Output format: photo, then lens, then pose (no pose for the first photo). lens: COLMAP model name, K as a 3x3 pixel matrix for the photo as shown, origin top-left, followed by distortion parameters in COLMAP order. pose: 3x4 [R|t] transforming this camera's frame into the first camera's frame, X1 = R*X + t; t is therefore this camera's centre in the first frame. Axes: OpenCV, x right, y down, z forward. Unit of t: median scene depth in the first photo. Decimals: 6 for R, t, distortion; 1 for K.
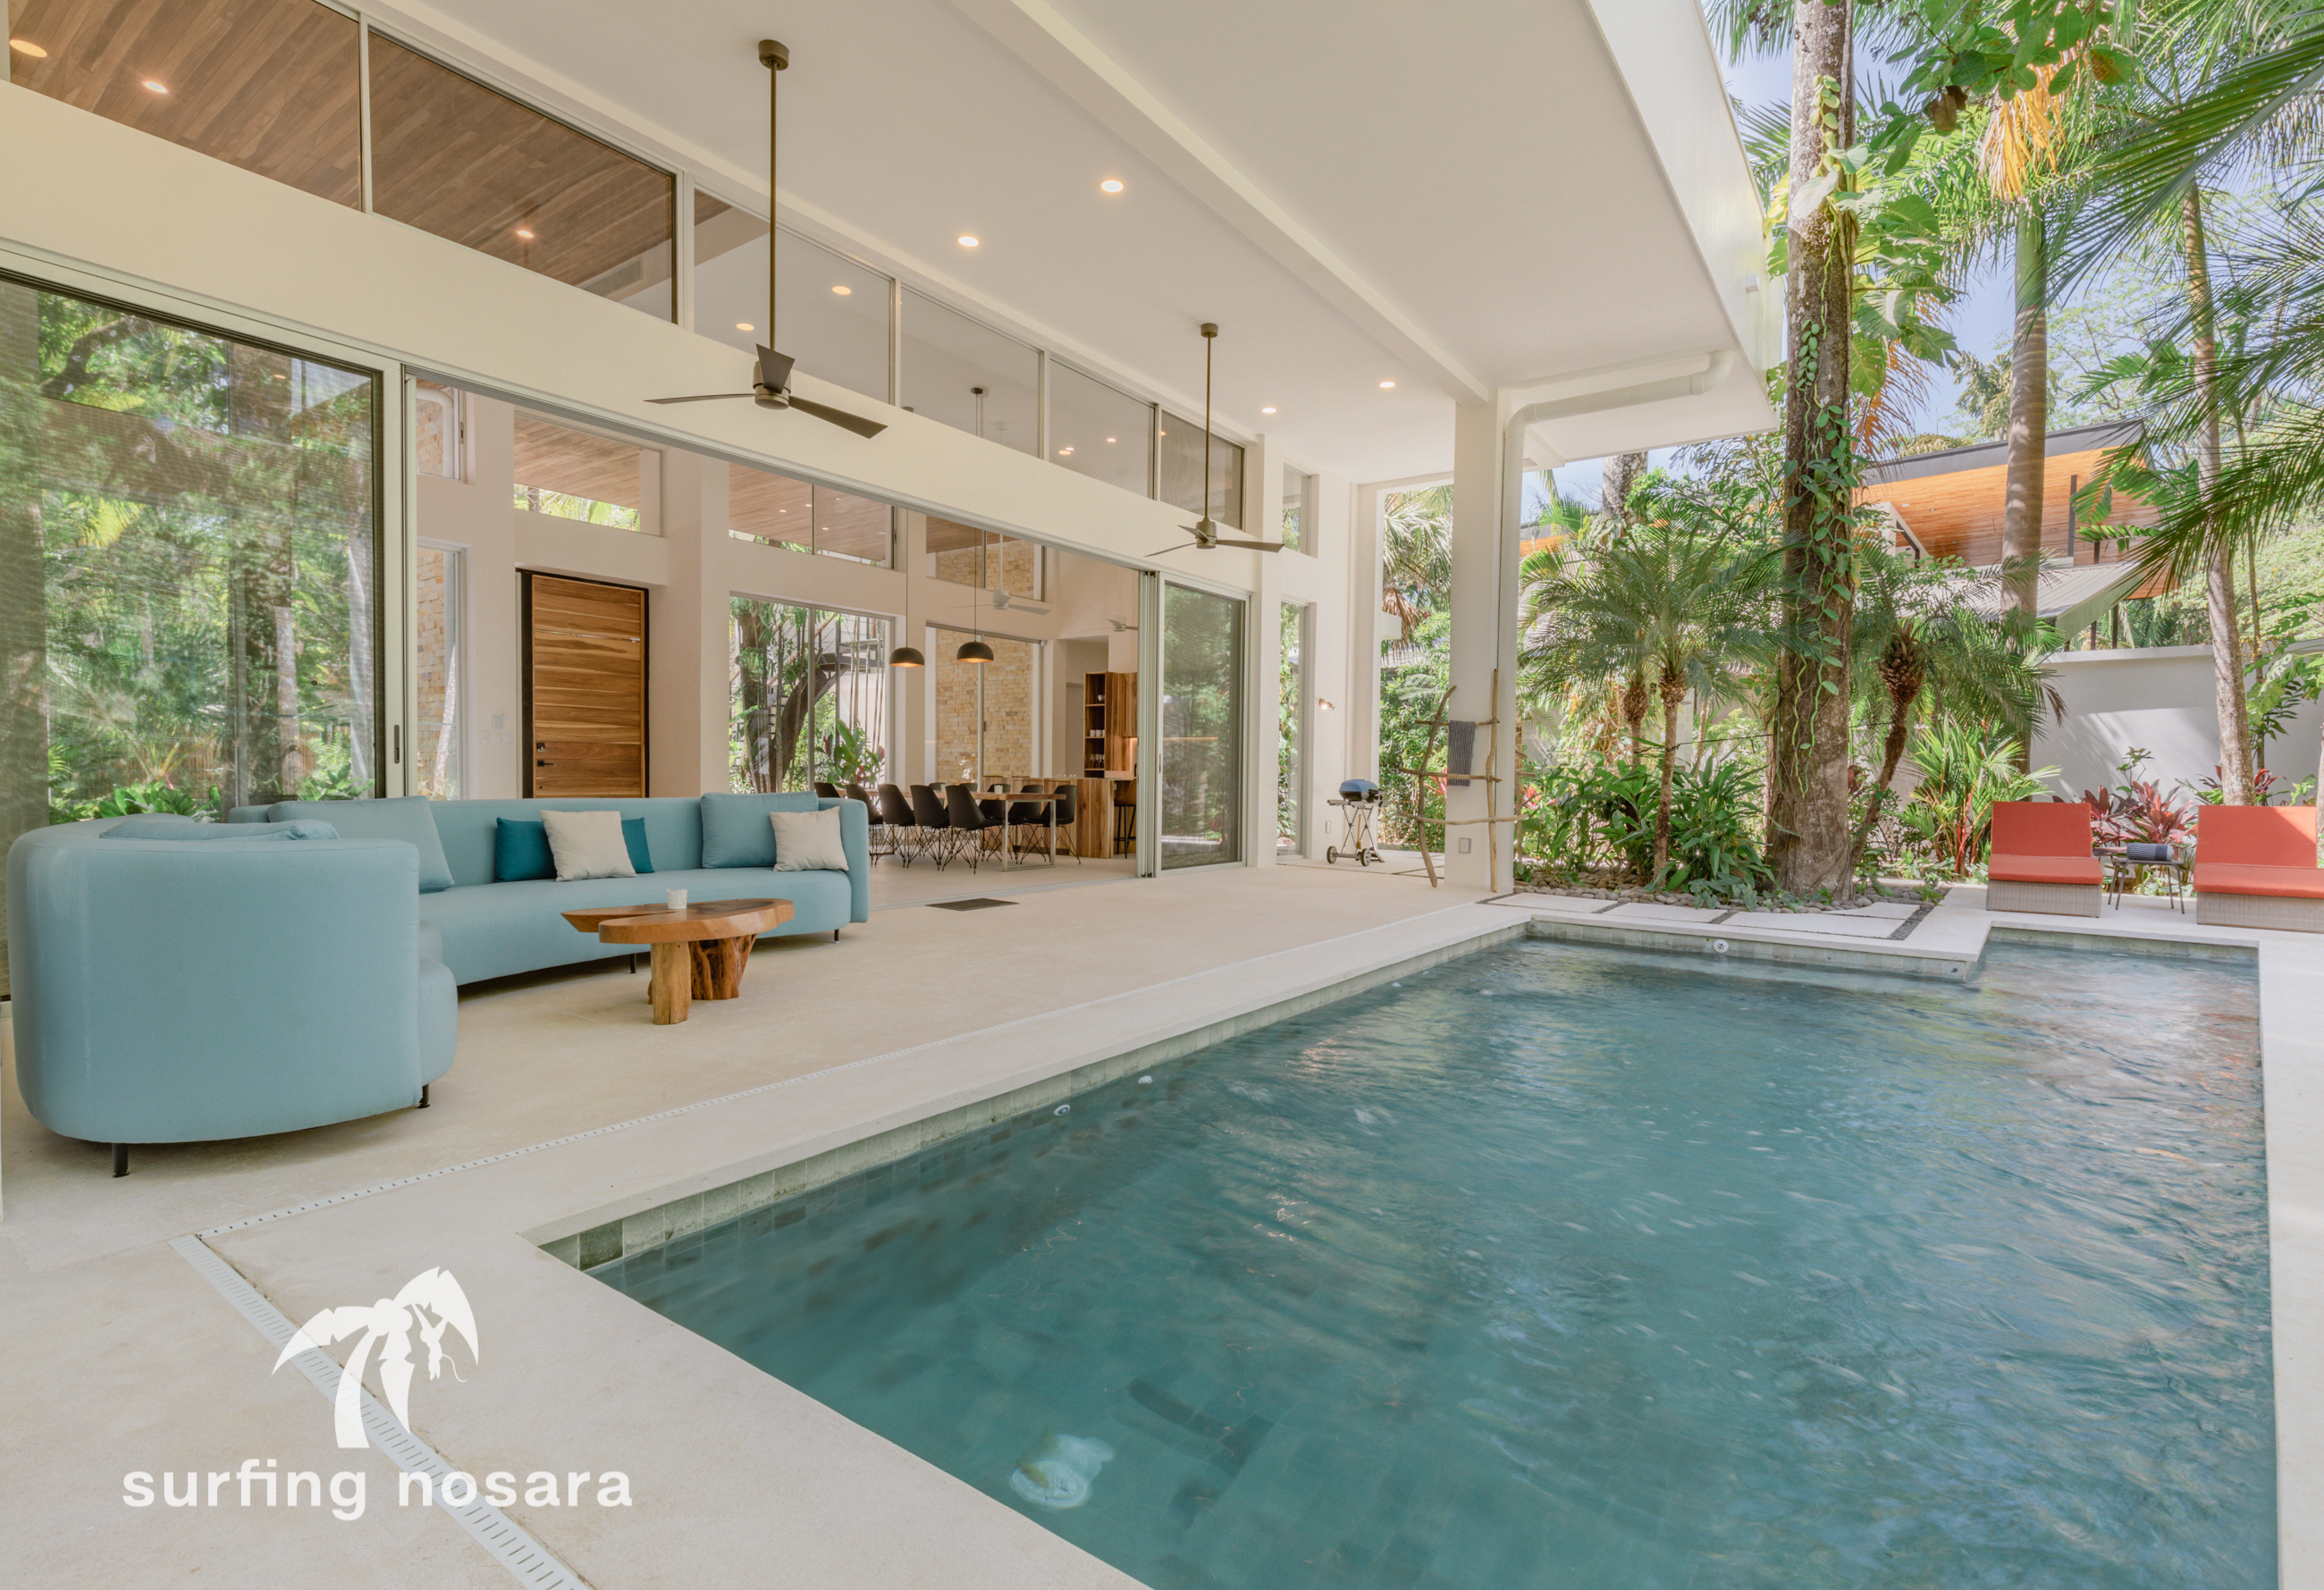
lens RADIAL K [[1084.9, 0, 1162.0], [0, 1084.9, 809.0], [0, 0, 1]] dist [-0.004426, -0.000297]
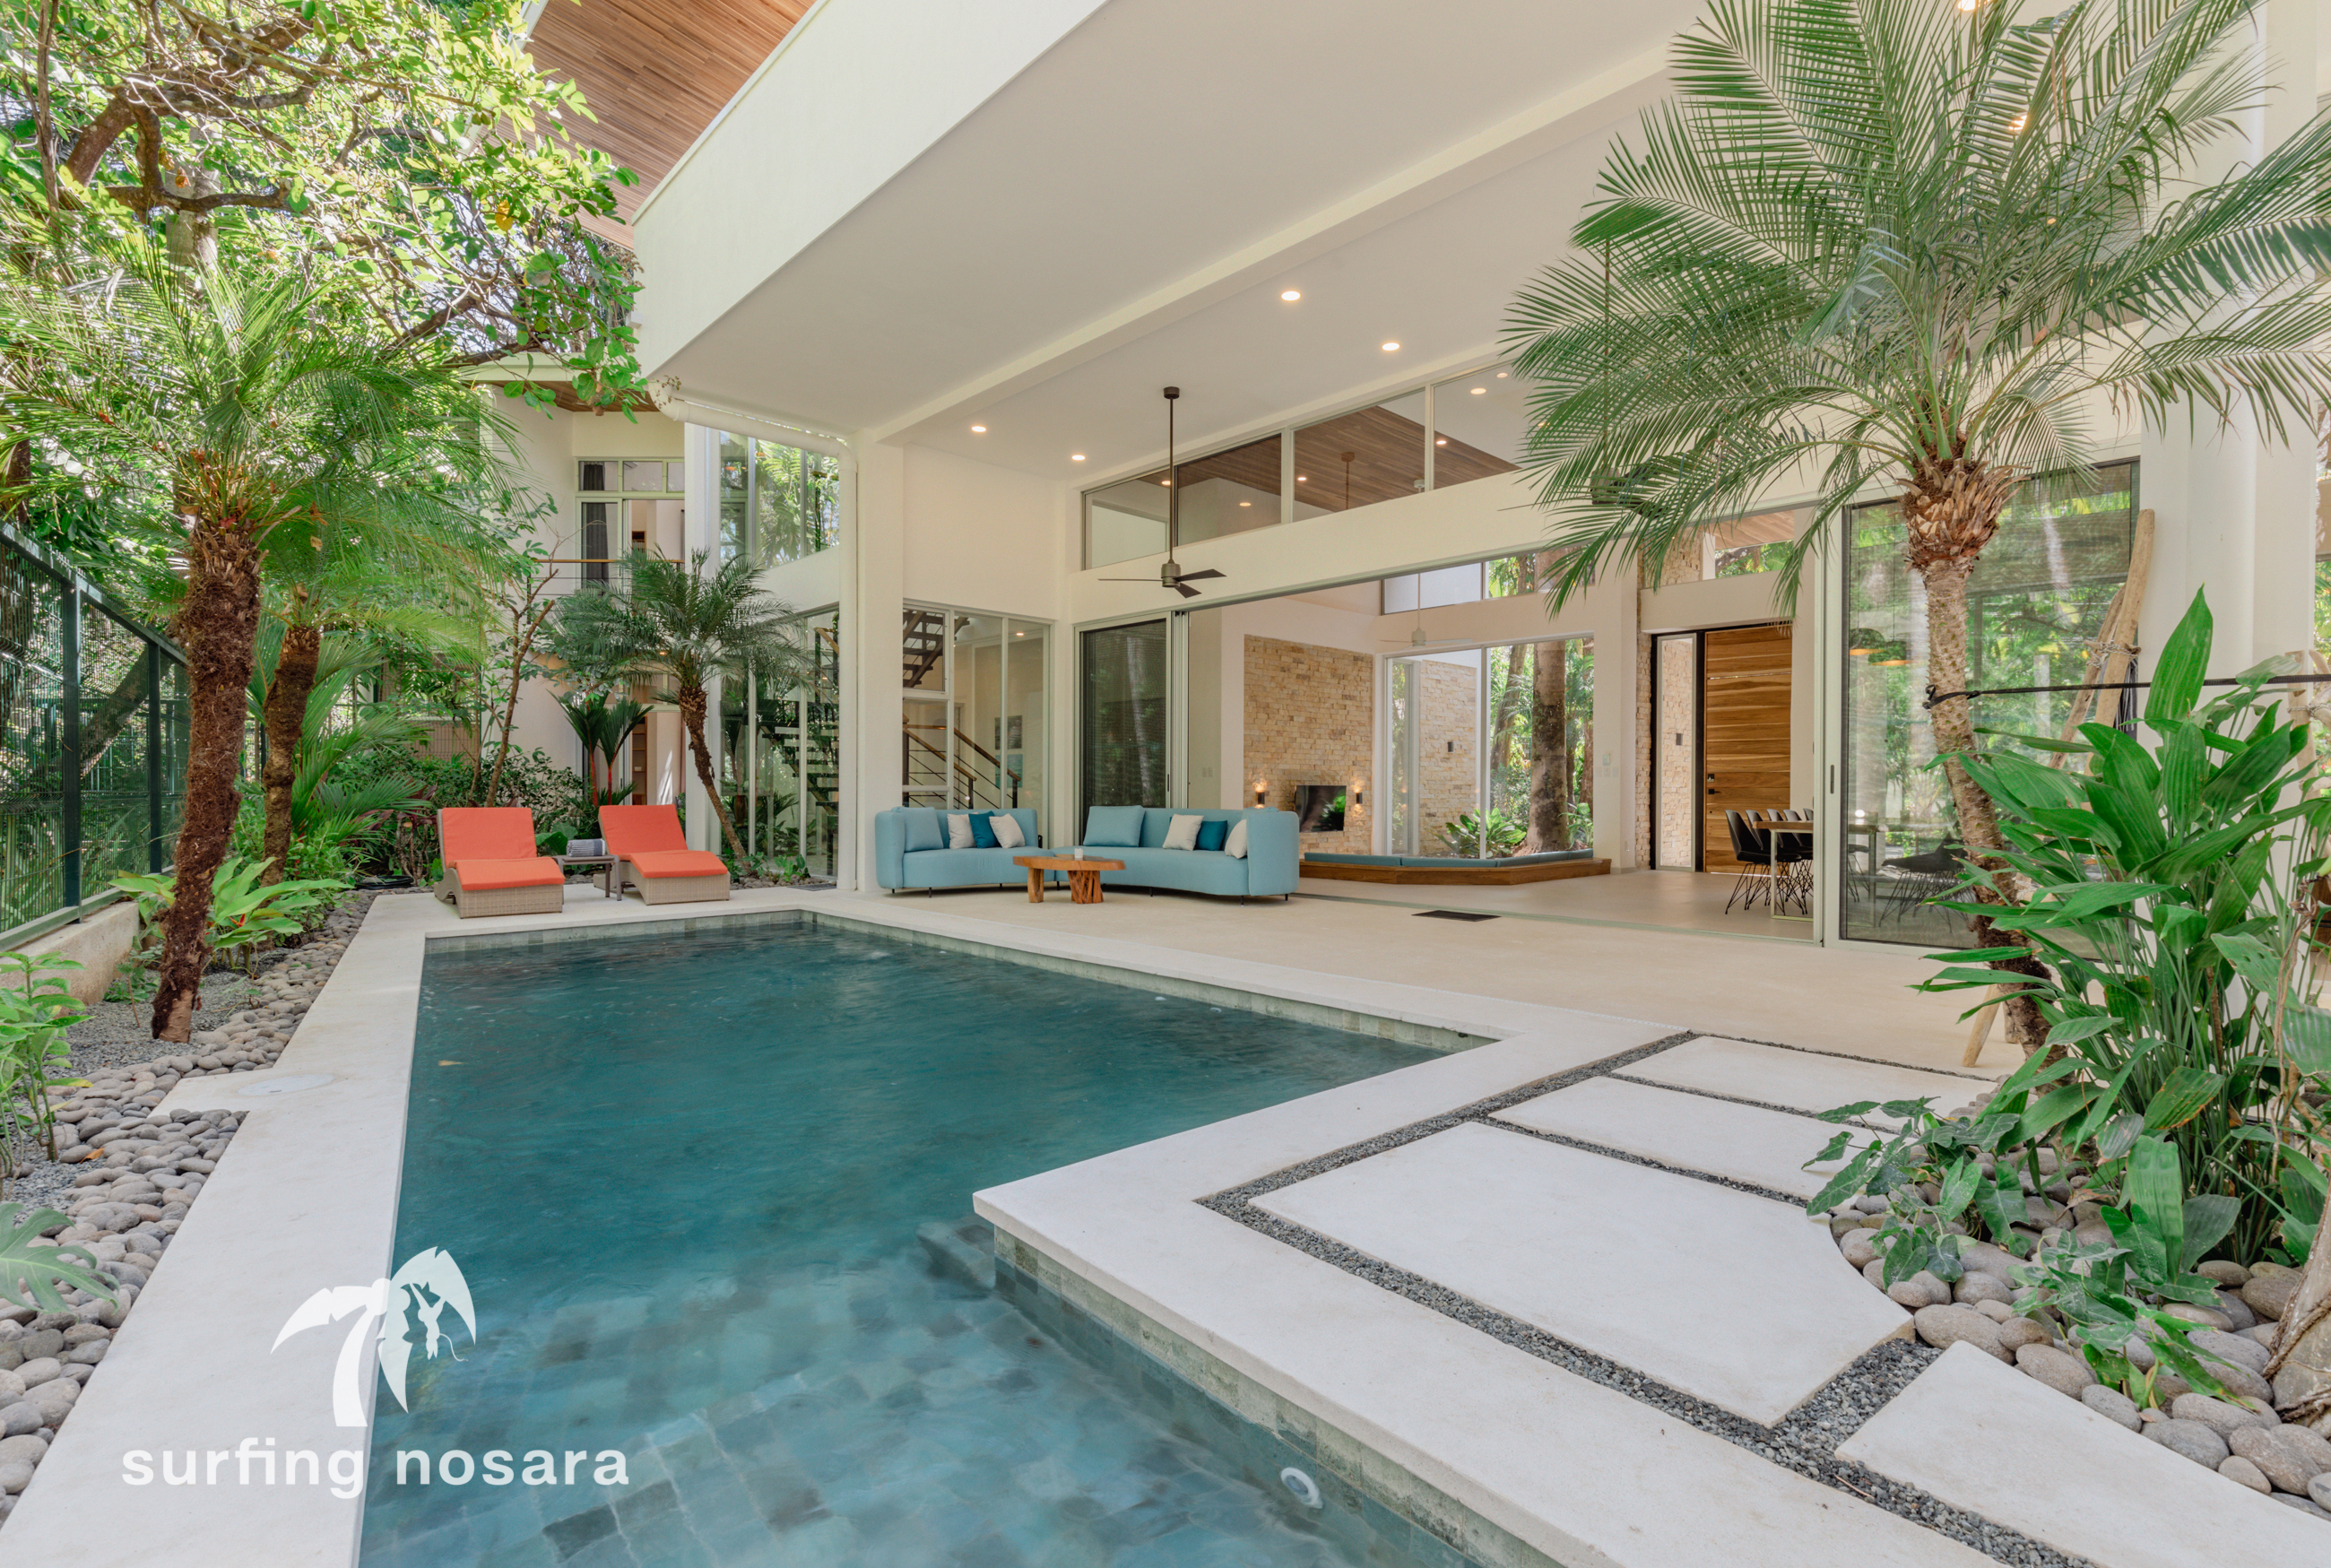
lens RADIAL K [[1068.4, 0, 1202.4], [0, 1068.4, 791.0], [0, 0, 1]] dist [0.003656, -0.001316]
pose [[-0.172062, -0.016774, -0.984943, 0.759571], [-0.038267, 0.999214, -0.010332, -0.012609], [0.984343, 0.035914, -0.172569, 0.769697]]
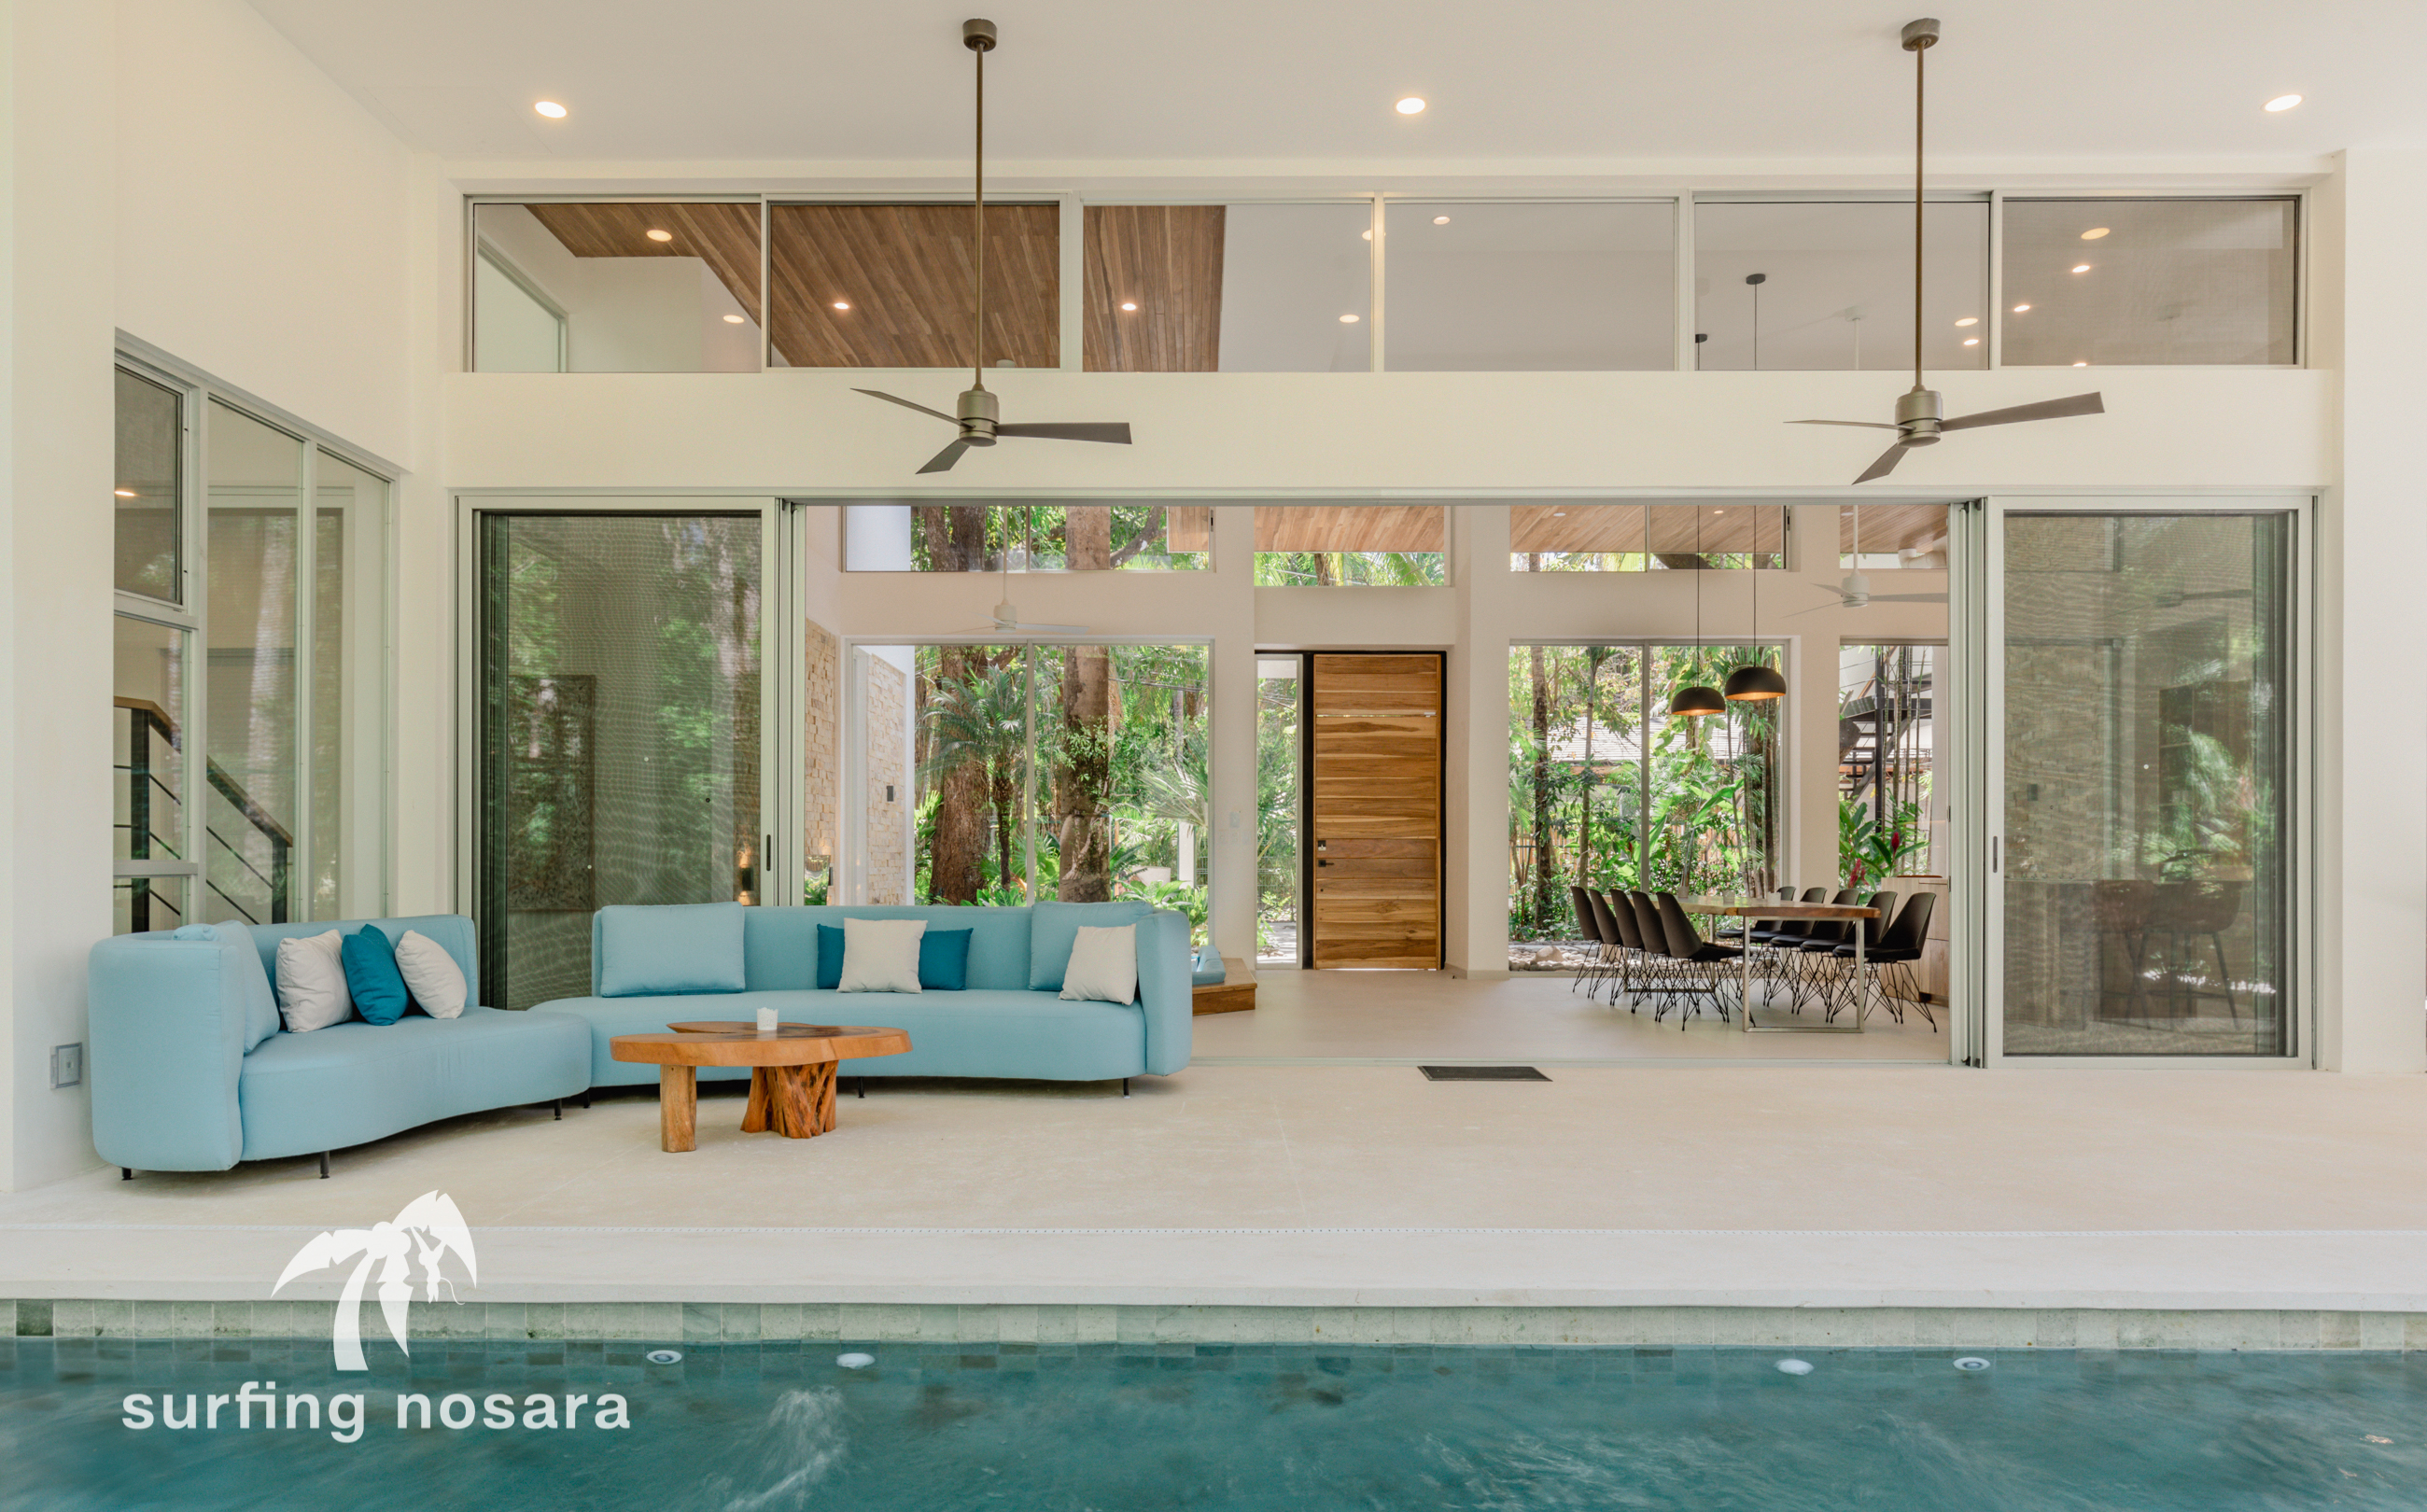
lens RADIAL K [[1385.8, 0, 1153.6], [0, 1385.8, 847.5], [0, 0, 1]] dist [-0.003149, 0.002194]
pose [[0.571718, -0.019433, -0.820220, 0.338763], [-0.020908, 0.999050, -0.038243, -0.011394], [0.820184, 0.039013, 0.570768, 0.291759]]
